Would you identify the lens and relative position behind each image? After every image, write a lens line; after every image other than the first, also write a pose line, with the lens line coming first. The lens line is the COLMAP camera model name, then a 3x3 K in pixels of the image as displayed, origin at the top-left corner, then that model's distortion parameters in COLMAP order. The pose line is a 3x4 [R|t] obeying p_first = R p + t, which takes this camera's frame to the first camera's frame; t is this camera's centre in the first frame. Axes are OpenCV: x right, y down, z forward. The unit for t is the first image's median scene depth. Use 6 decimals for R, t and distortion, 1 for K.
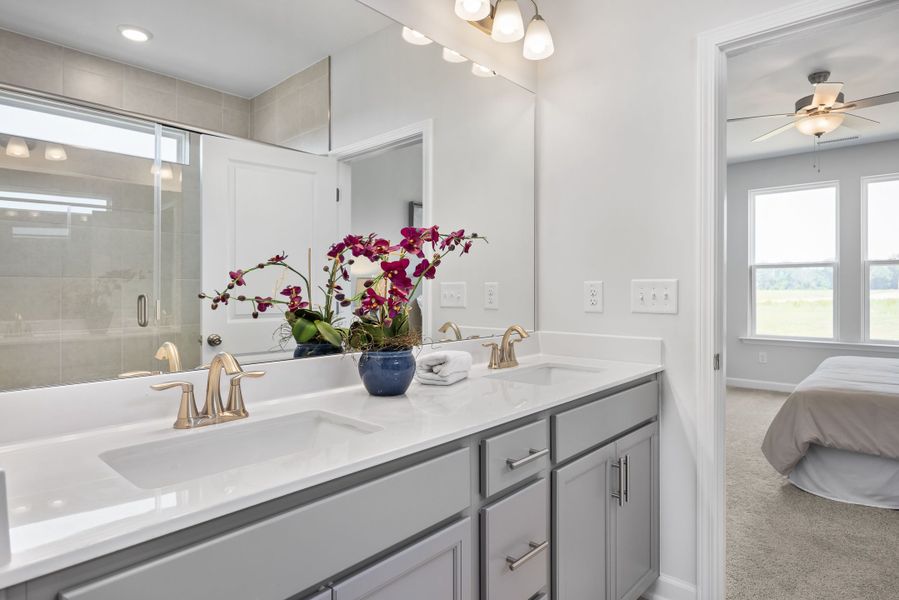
lens RADIAL K [[472.6, 0, 449.5], [0, 472.6, 300.0], [0, 0, 1]] dist [-0.001393, -0.000402]
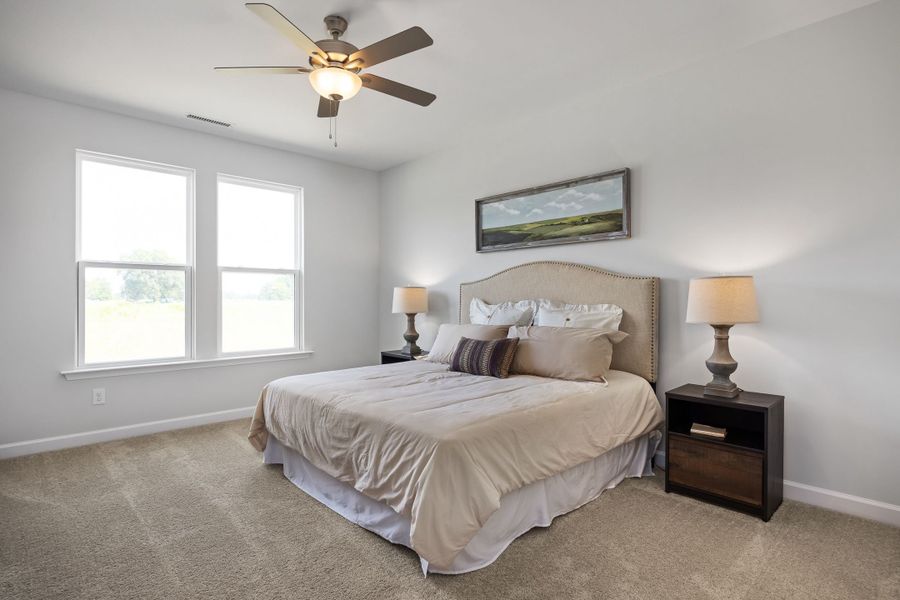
lens RADIAL K [[464.9, 0, 450.5], [0, 464.9, 294.2], [0, 0, 1]] dist [-0.000517, -0.000160]
pose [[0.060790, 0.016945, 0.998007, 0.016503], [0.015857, 0.999713, -0.017940, -0.006779], [-0.998025, 0.016916, 0.060504, 0.475968]]
